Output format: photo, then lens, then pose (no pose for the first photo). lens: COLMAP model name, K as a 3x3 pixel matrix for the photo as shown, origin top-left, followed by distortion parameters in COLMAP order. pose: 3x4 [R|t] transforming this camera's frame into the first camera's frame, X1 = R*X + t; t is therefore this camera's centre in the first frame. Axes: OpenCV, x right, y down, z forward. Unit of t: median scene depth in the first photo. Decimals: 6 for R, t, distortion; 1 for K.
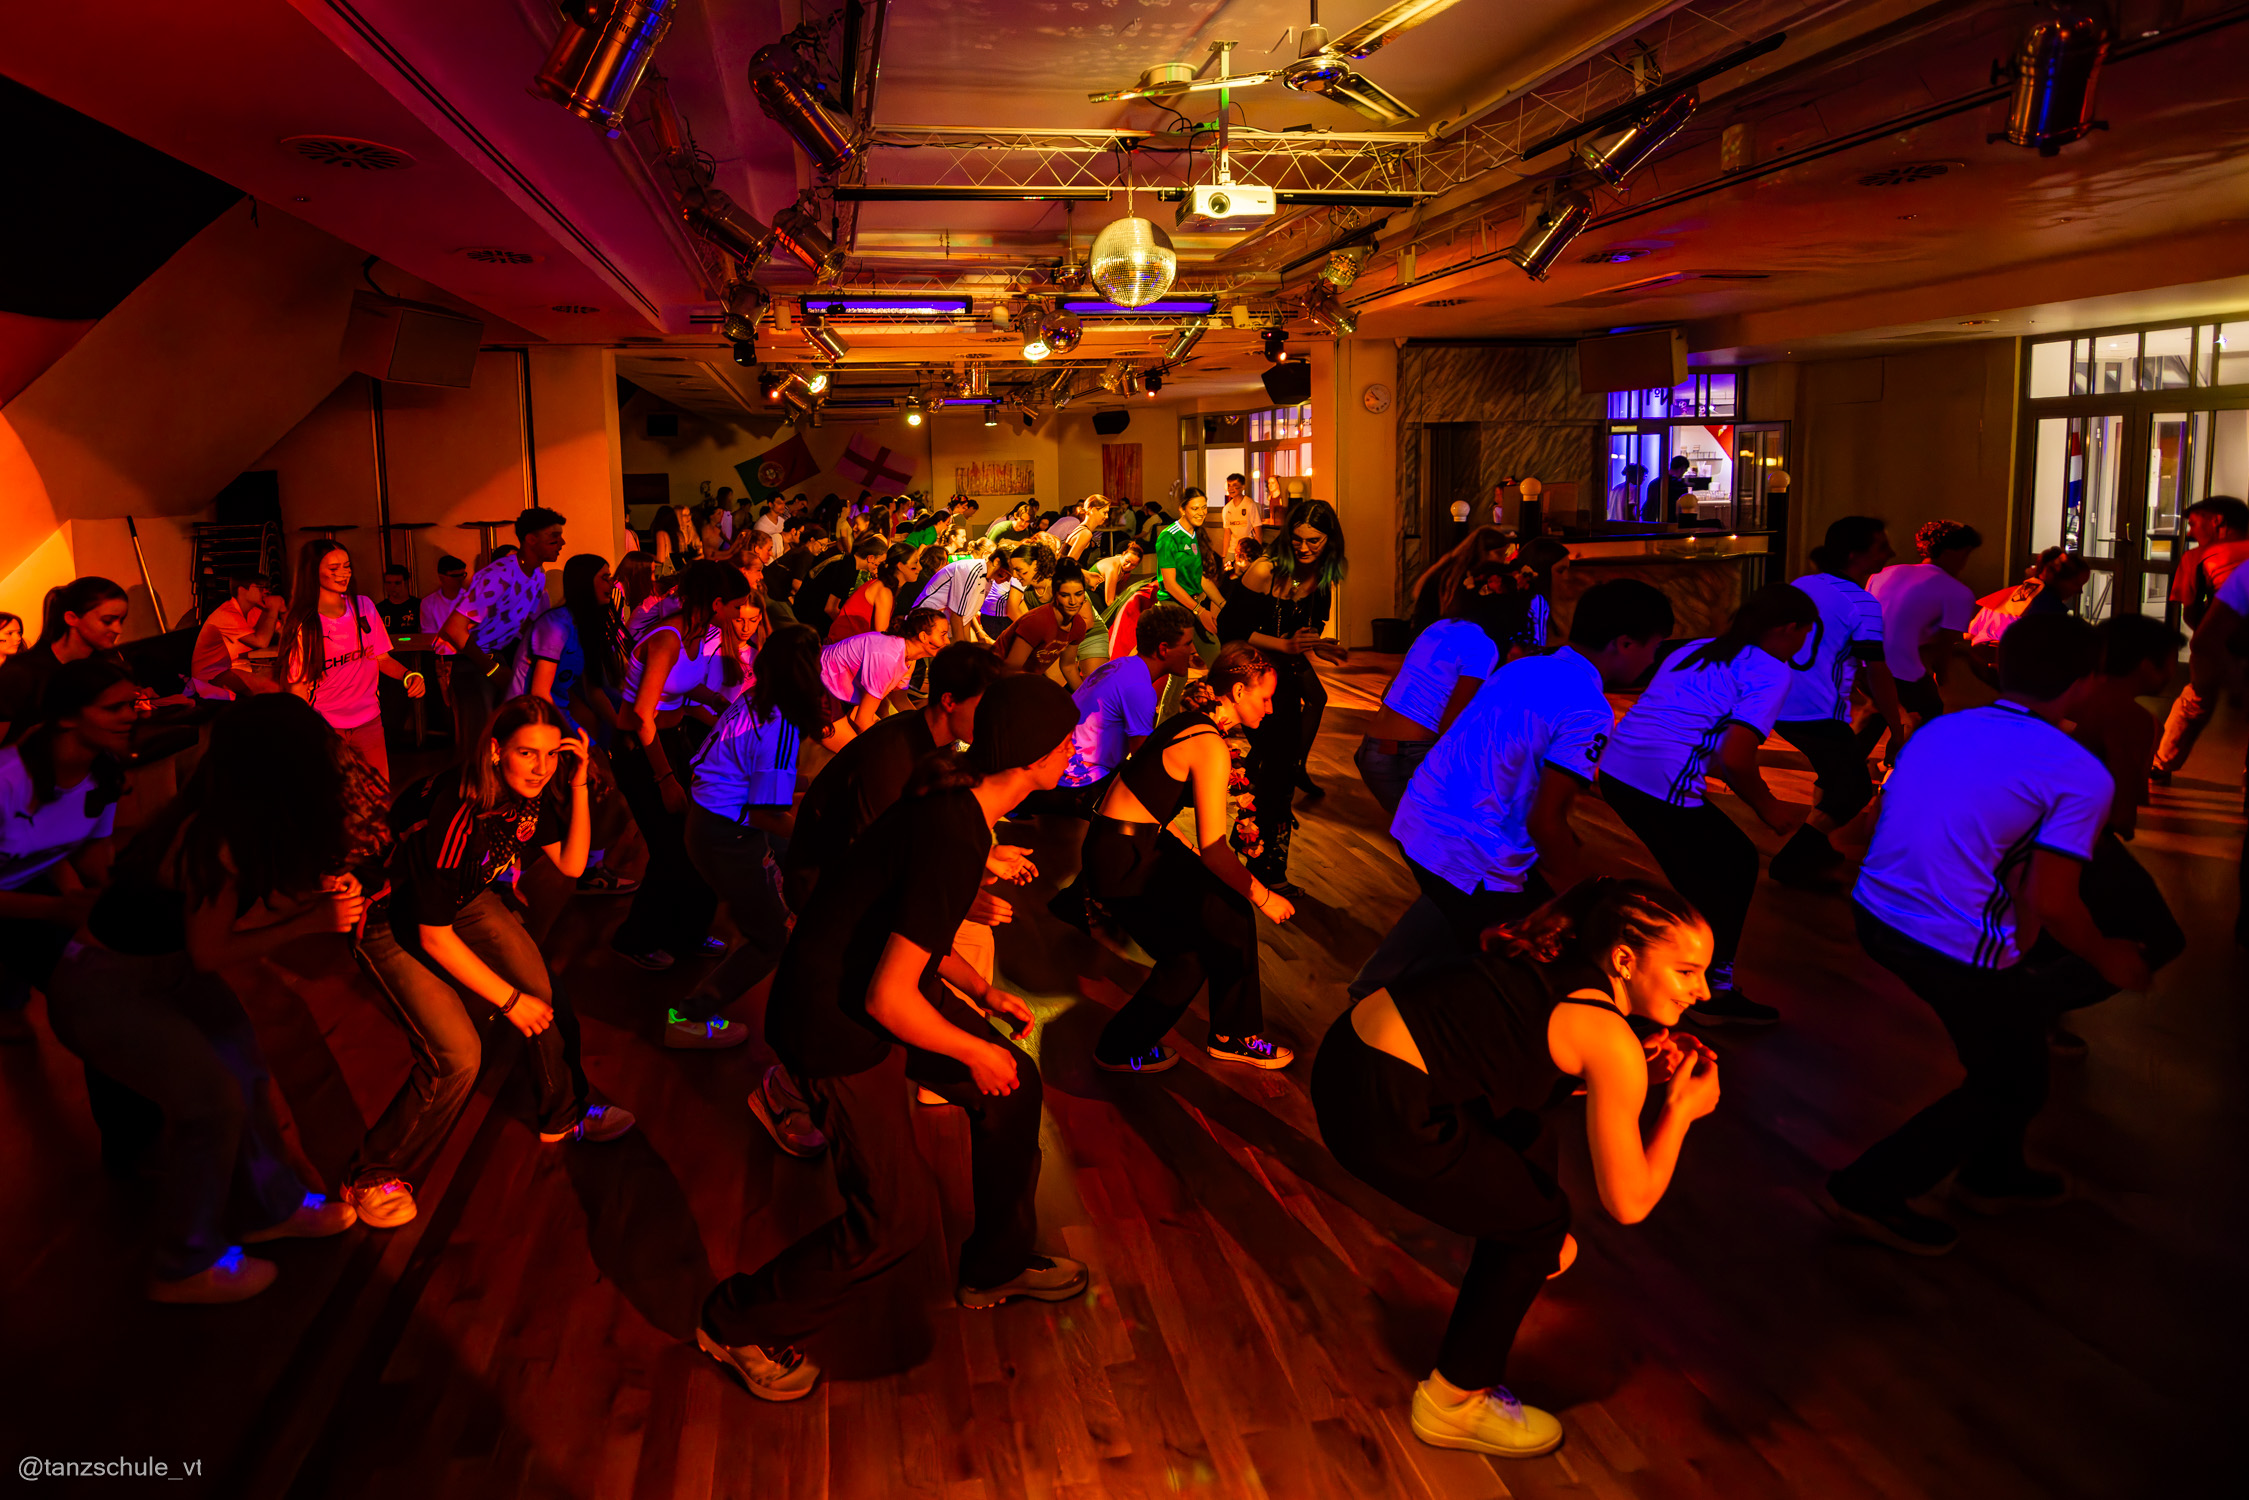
lens RADIAL K [[1808.0, 0, 1124.5], [0, 1808.0, 750.0], [0, 0, 1]] dist [0.001479, -0.004622]
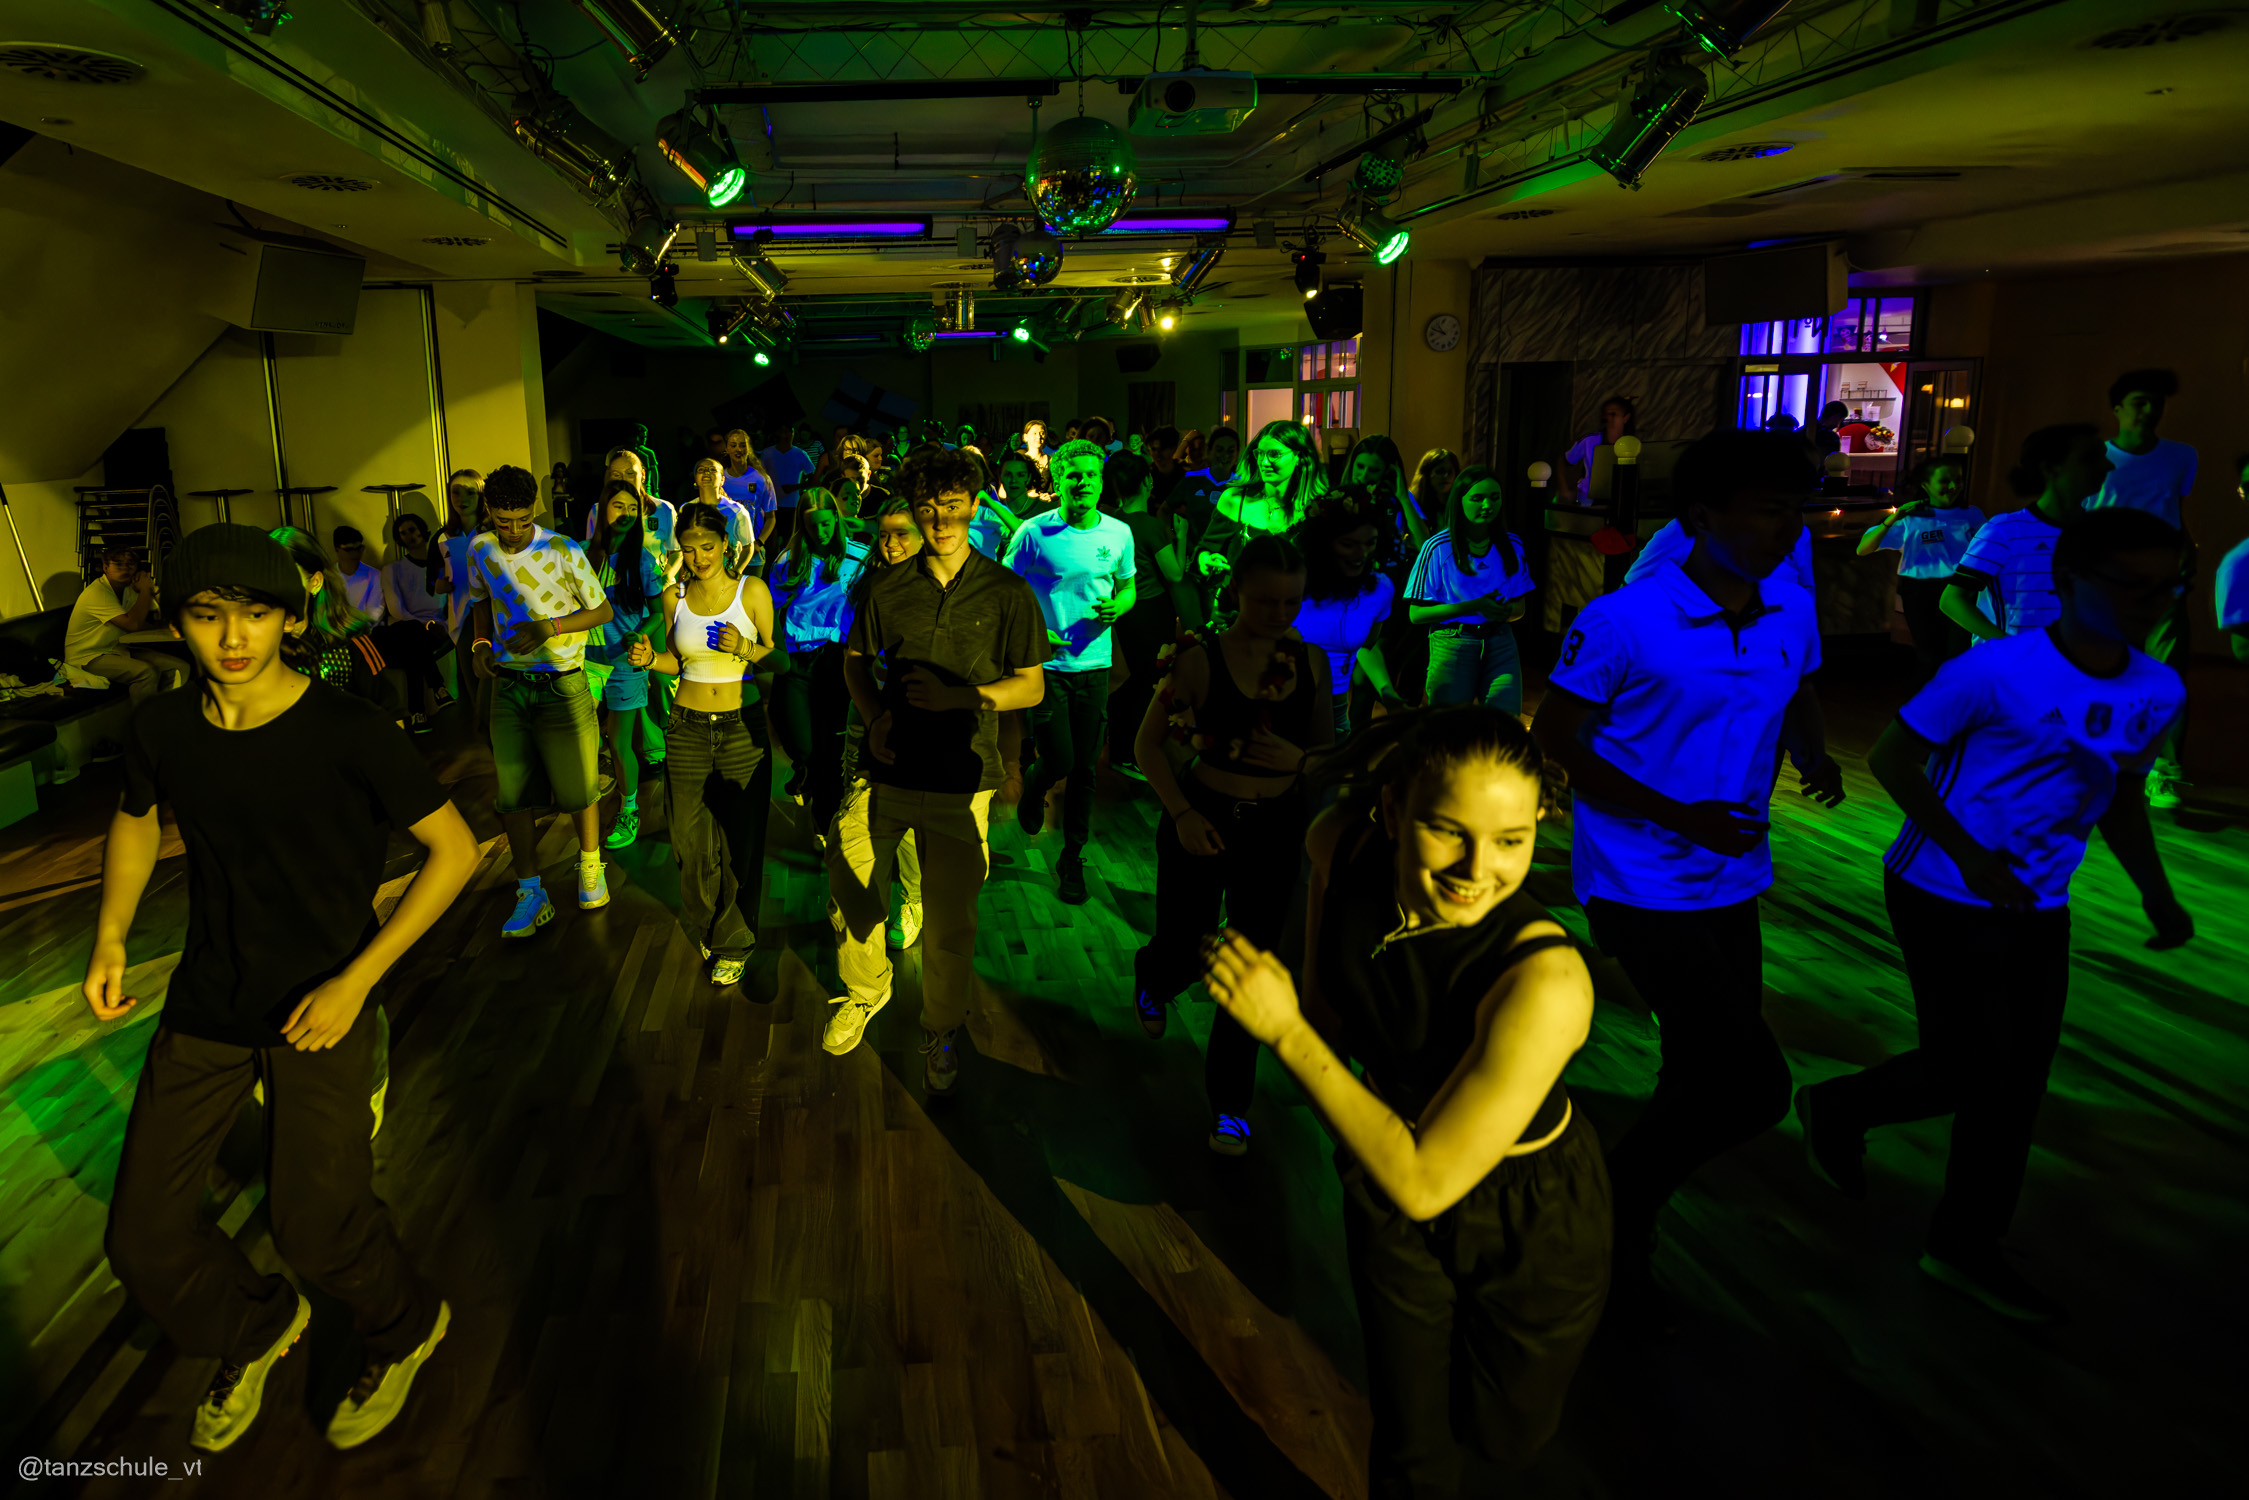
lens RADIAL K [[1592.6, 0, 1124.5], [0, 1592.6, 750.0], [0, 0, 1]] dist [-0.004509, -0.000969]
pose [[0.987245, 0.039429, -0.154248, 0.114253], [-0.023319, 0.994210, 0.104892, -0.077667], [0.157490, -0.099957, 0.982449, 0.245263]]
